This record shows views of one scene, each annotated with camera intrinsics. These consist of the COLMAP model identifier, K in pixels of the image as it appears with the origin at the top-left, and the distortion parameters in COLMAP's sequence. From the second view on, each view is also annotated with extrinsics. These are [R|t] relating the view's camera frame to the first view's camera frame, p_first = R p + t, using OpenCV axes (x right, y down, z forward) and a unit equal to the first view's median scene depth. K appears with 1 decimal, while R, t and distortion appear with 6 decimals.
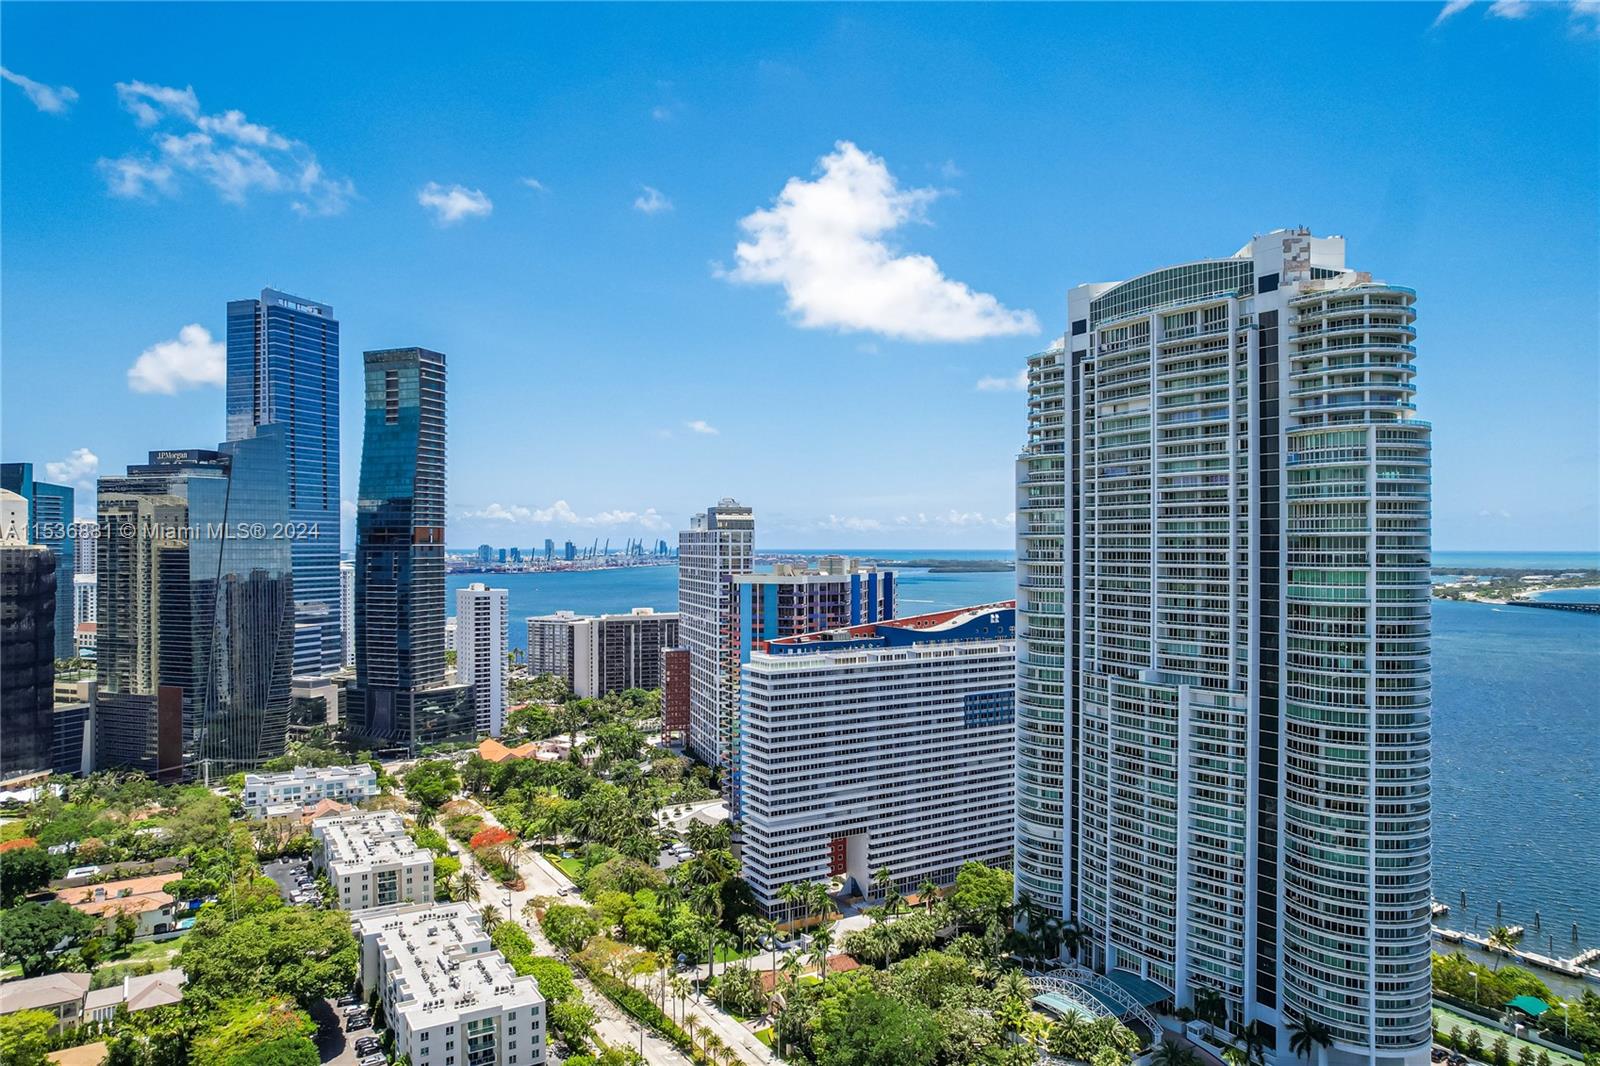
lens RADIAL K [[1020.5, 0, 792.3], [0, 1020.5, 540.4], [0, 0, 1]] dist [-0.090286, 0.085471]
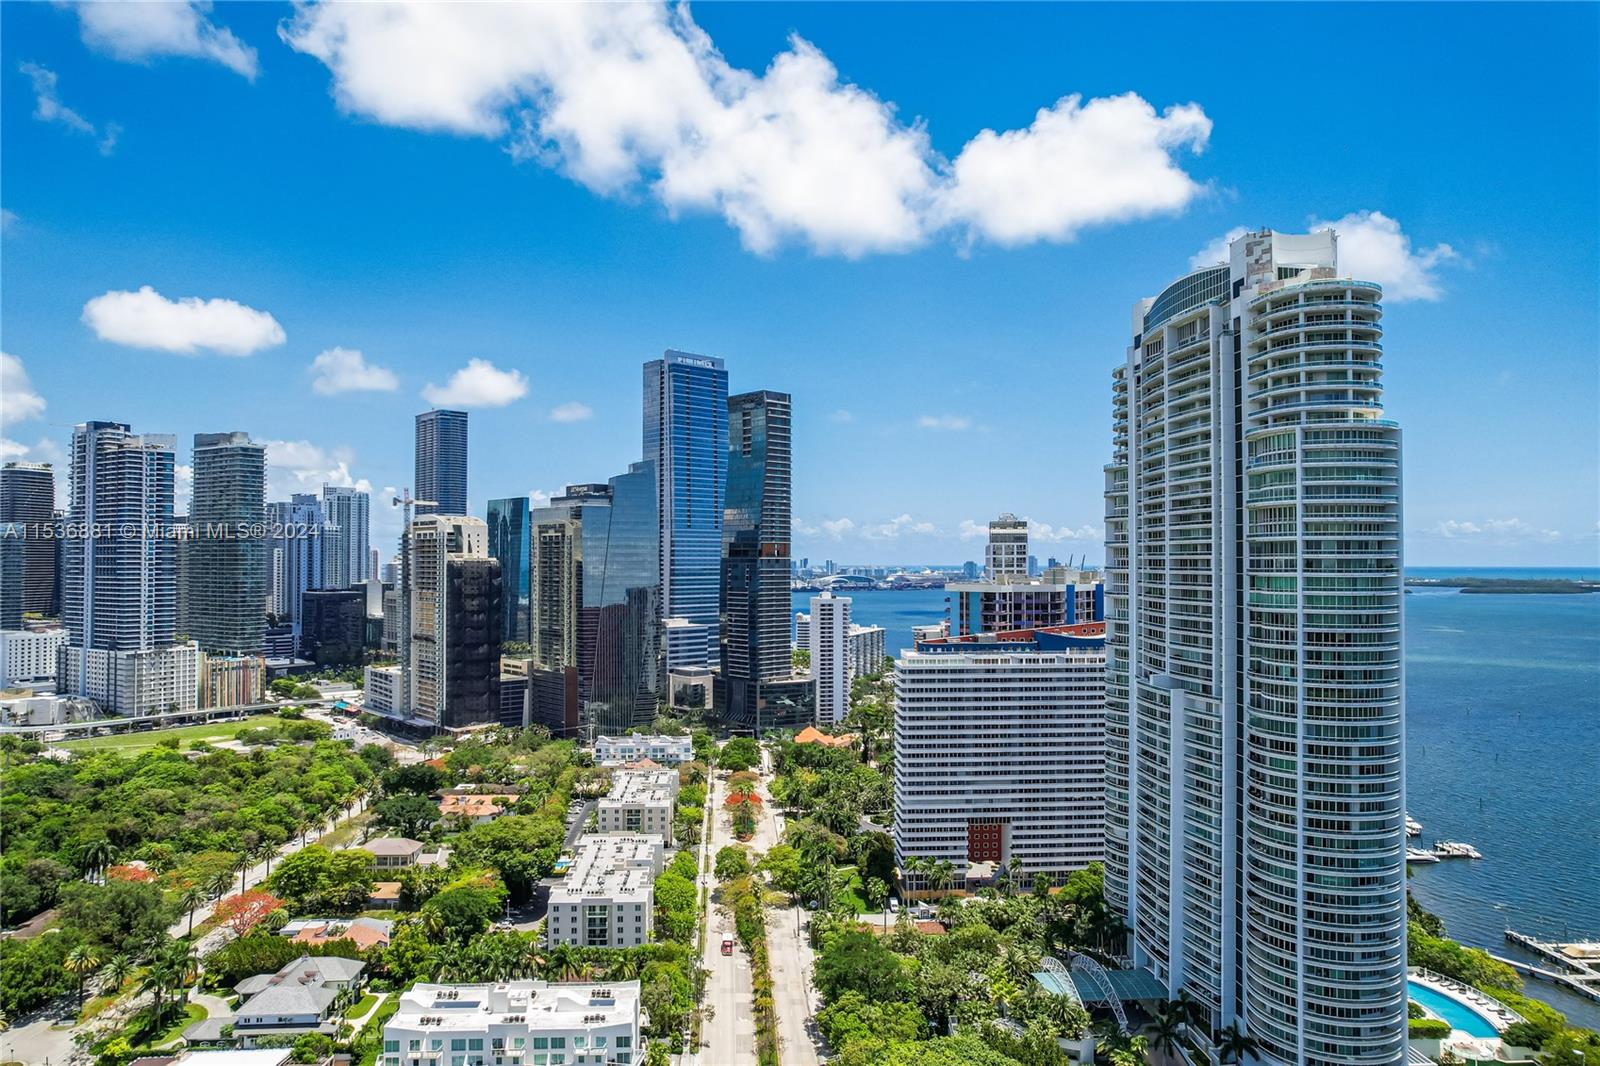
lens RADIAL K [[1013.2, 0, 793.5], [0, 1013.2, 542.9], [0, 0, 1]] dist [-0.074485, 0.054686]
pose [[0.887172, -0.007942, -0.461370, 0.377925], [0.001407, 0.999894, -0.014508, 0.007125], [0.461436, 0.012222, 0.887089, -0.056760]]
